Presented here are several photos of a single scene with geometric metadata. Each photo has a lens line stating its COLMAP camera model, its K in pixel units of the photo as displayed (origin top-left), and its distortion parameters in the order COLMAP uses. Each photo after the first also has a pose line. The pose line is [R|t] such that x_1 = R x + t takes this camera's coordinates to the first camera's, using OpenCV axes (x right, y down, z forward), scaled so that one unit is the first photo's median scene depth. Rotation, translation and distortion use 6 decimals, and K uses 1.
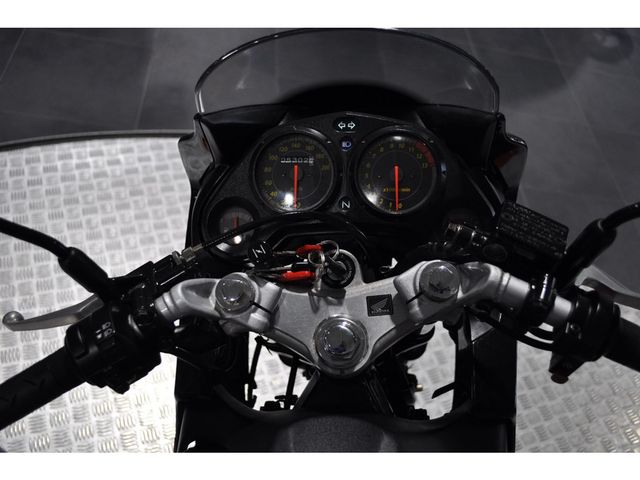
lens RADIAL K [[618.5, 0, 319.6], [0, 618.5, 239.4], [0, 0, 1]] dist [-0.004780, 0.000000]
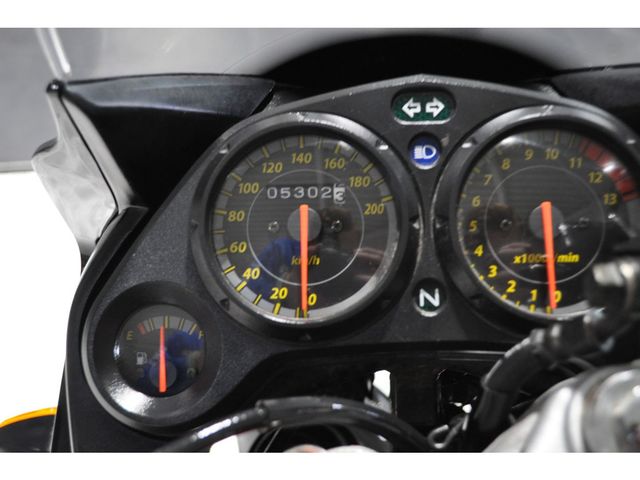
lens RADIAL K [[739.0, 0, 319.6], [0, 739.0, 240.7], [0, 0, 1]] dist [-0.029654, 0.000000]
pose [[0.998965, -0.021593, 0.040031, -0.048411], [0.024275, 0.997406, -0.067771, -0.061768], [-0.038464, 0.068672, 0.996897, 0.506314]]
